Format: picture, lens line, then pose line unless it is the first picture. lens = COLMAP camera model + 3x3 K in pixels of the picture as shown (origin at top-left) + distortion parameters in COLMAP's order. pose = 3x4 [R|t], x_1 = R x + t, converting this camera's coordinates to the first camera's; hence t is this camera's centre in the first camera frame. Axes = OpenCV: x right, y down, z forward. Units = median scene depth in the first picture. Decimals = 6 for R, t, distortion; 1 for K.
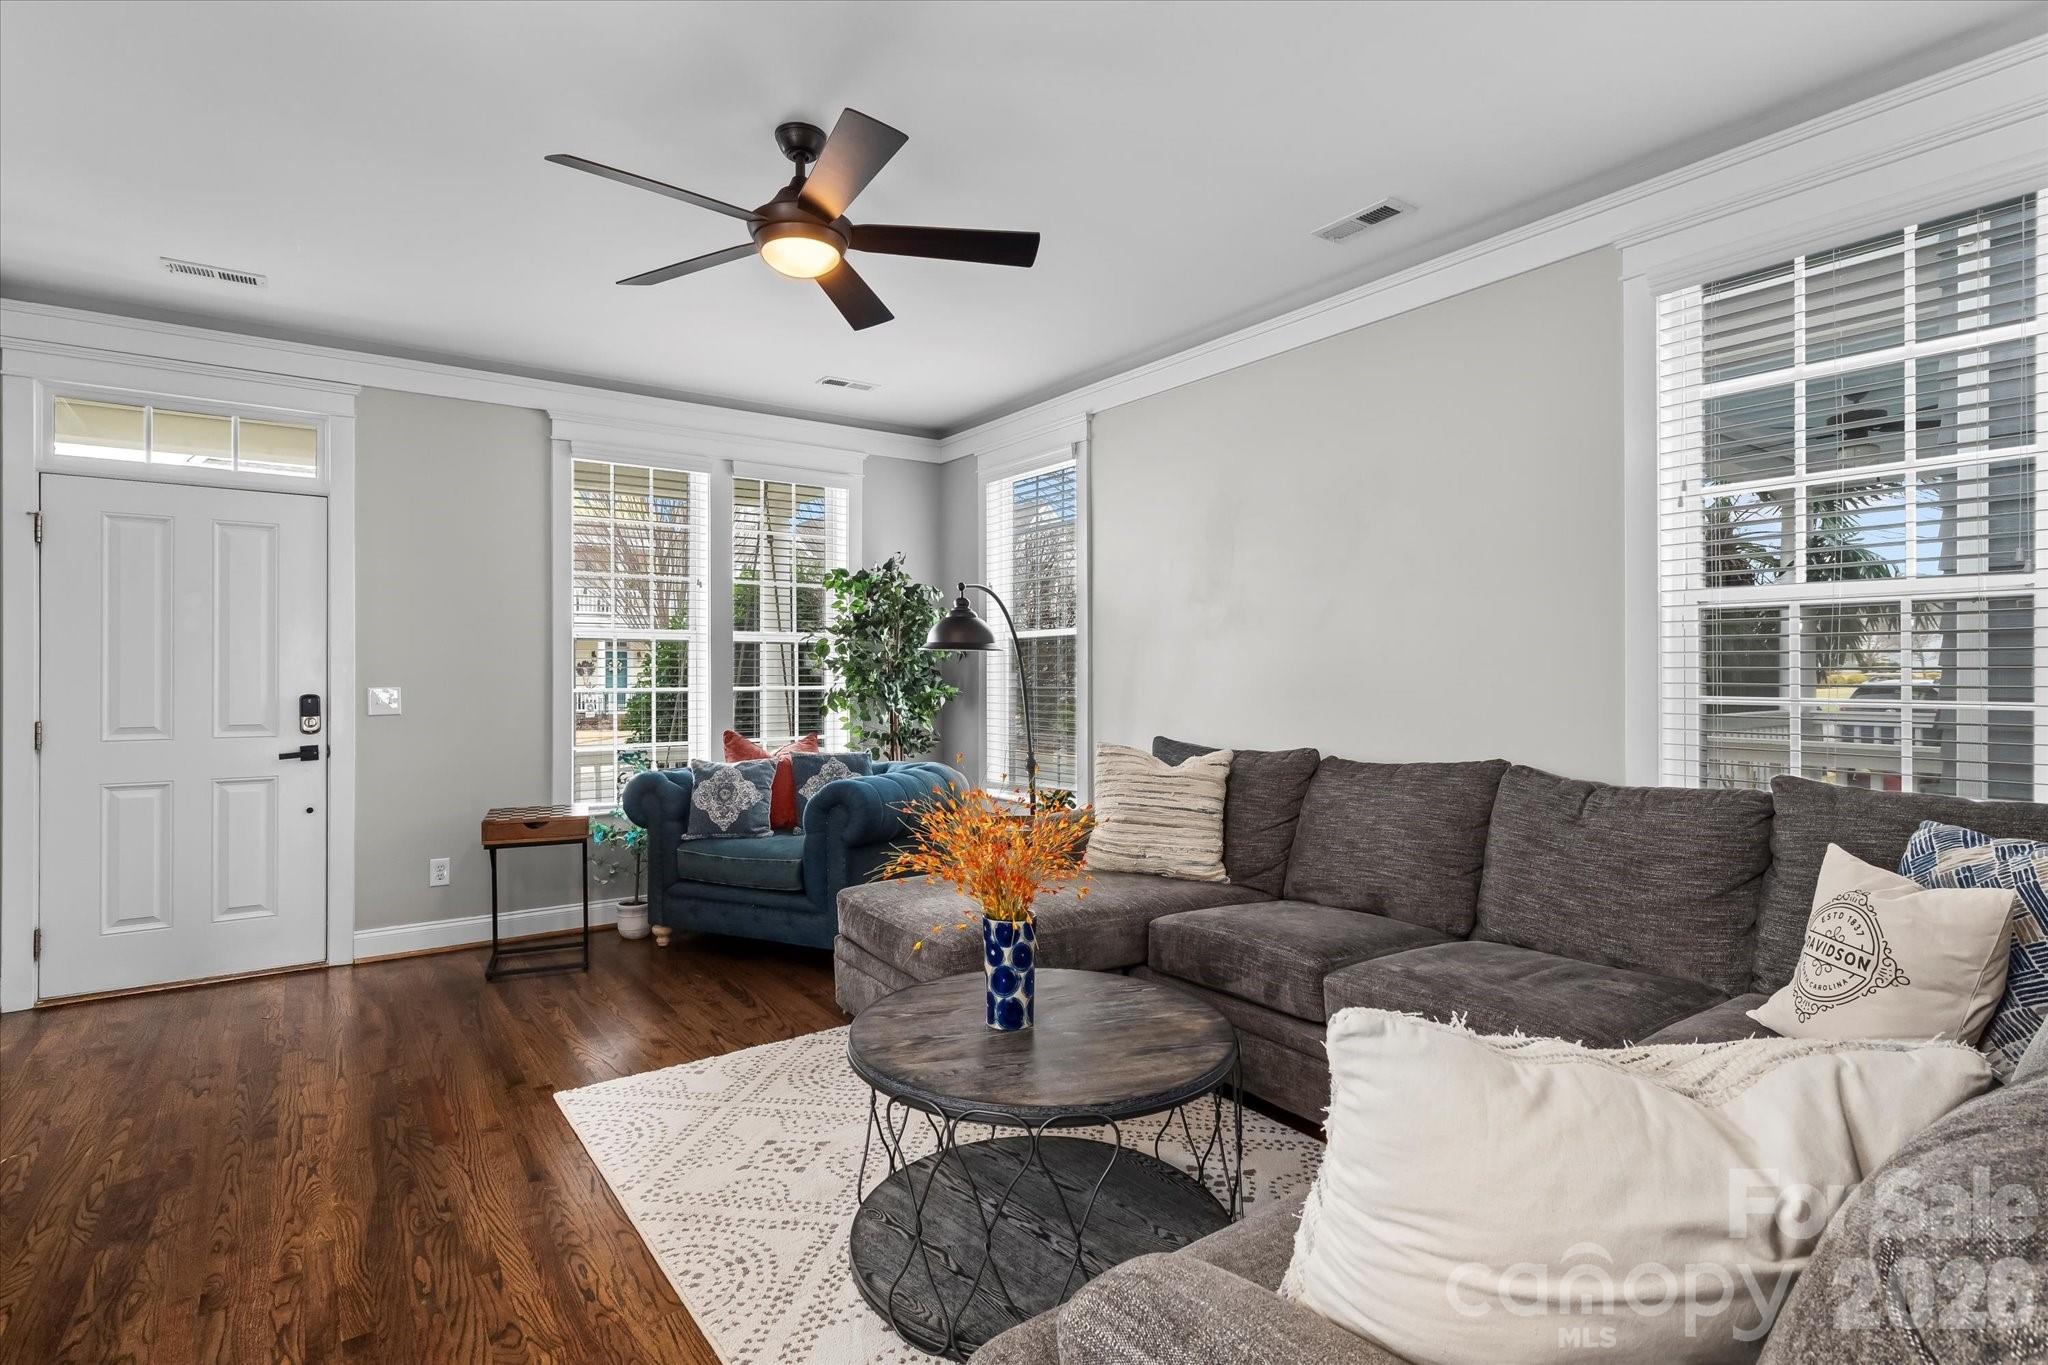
lens RADIAL K [[946.4, 0, 1024.0], [0, 946.4, 682.5], [0, 0, 1]] dist [0.000794, 0.000184]
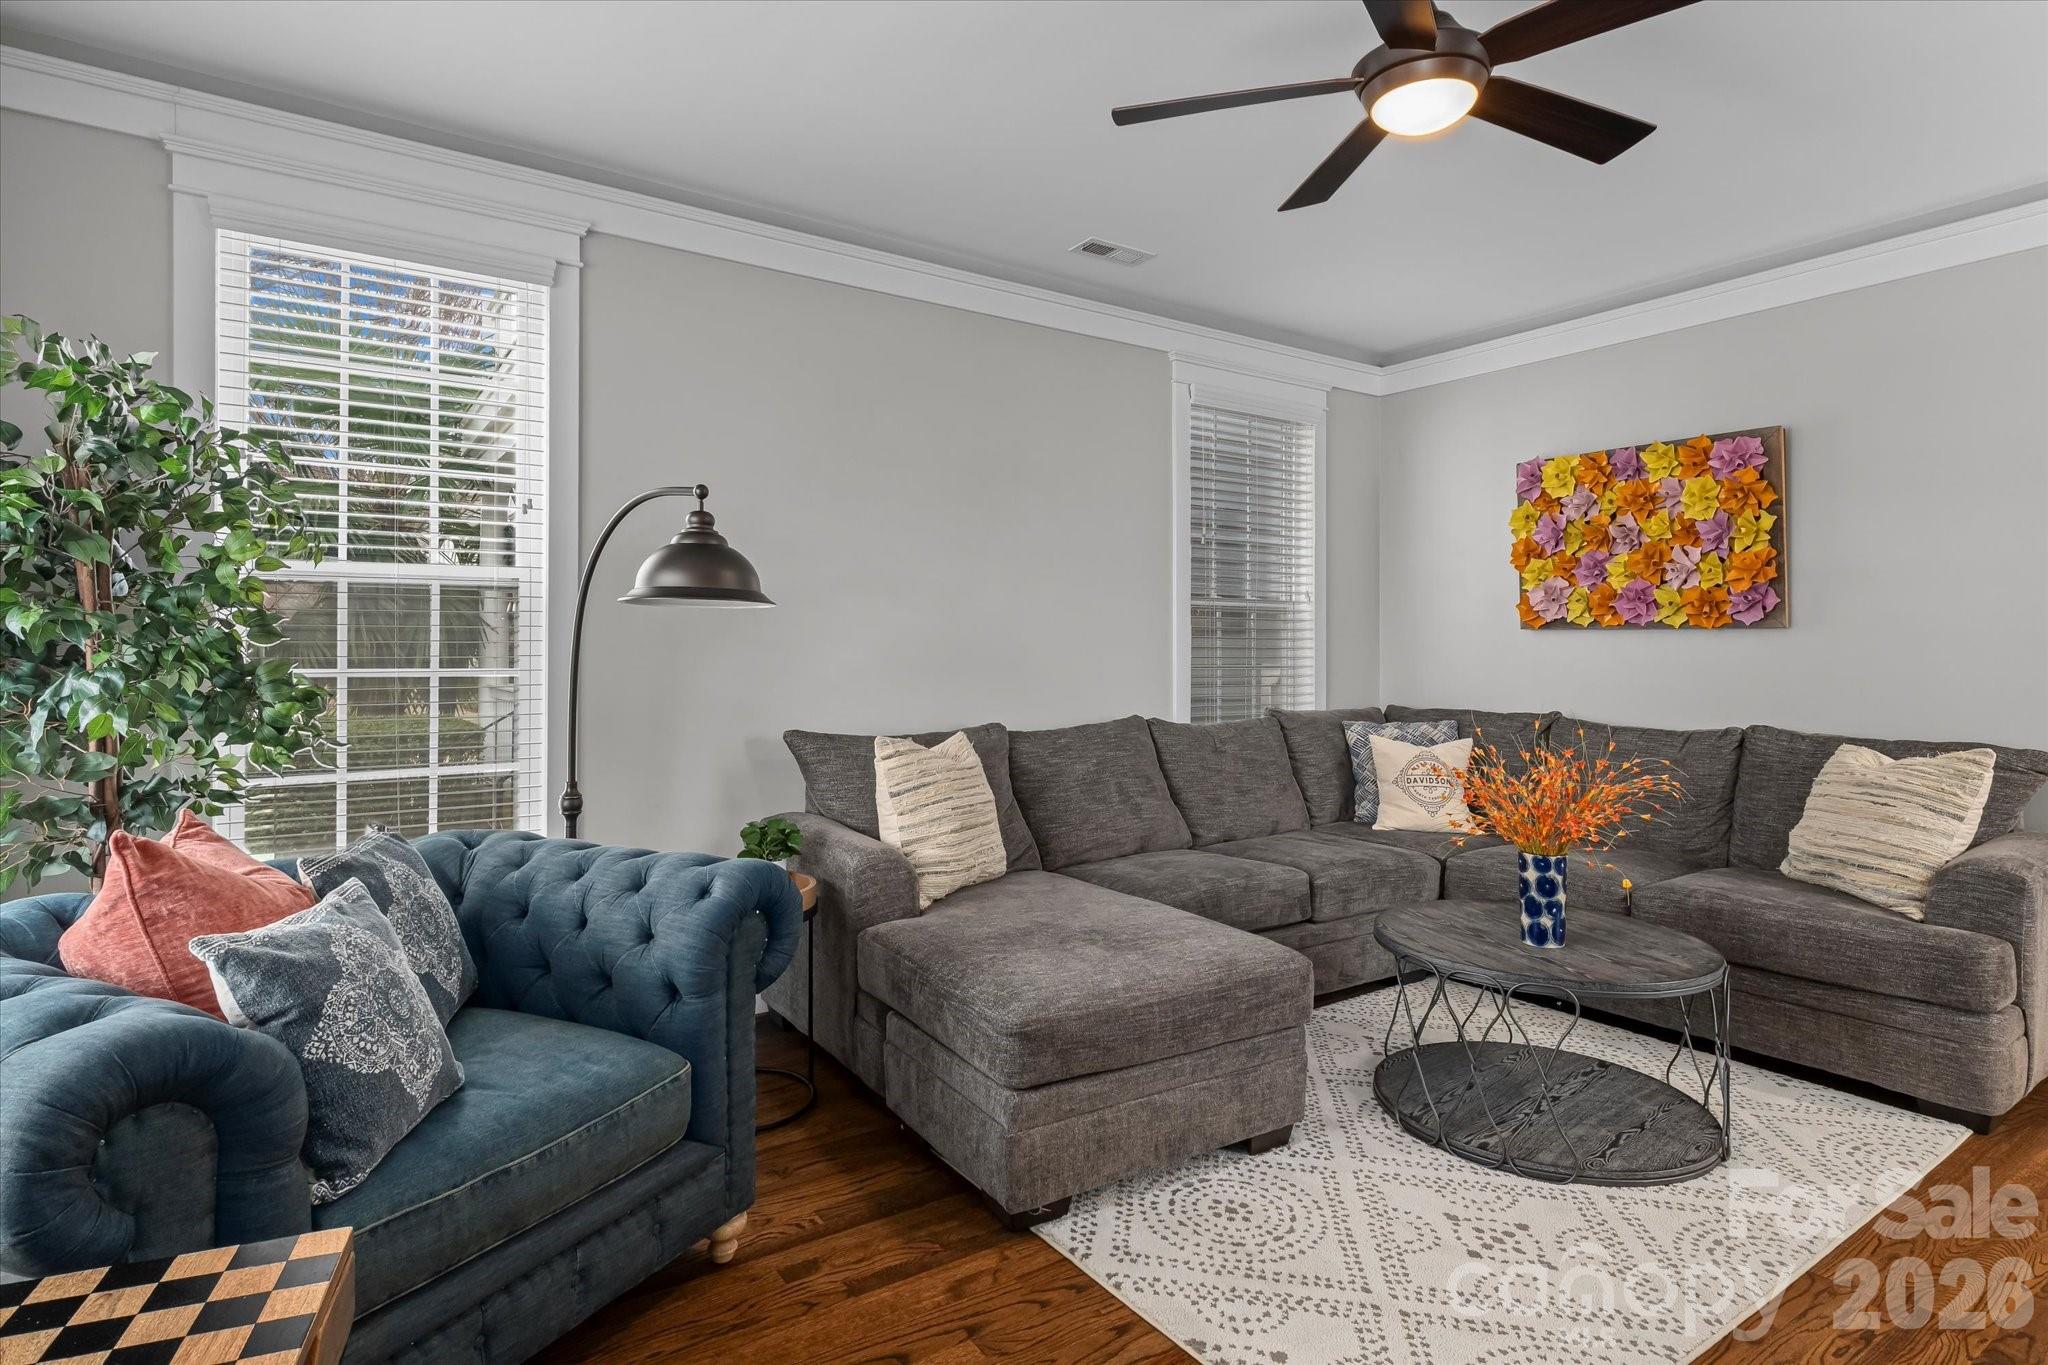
lens RADIAL K [[1025.4, 0, 1016.9], [0, 1025.4, 646.4], [0, 0, 1]] dist [0.001712, 0.001018]
pose [[0.082869, 0.009023, 0.996520, -1.008782], [0.007968, 0.999921, -0.009716, -0.000550], [-0.996529, 0.008746, 0.082790, 1.155461]]
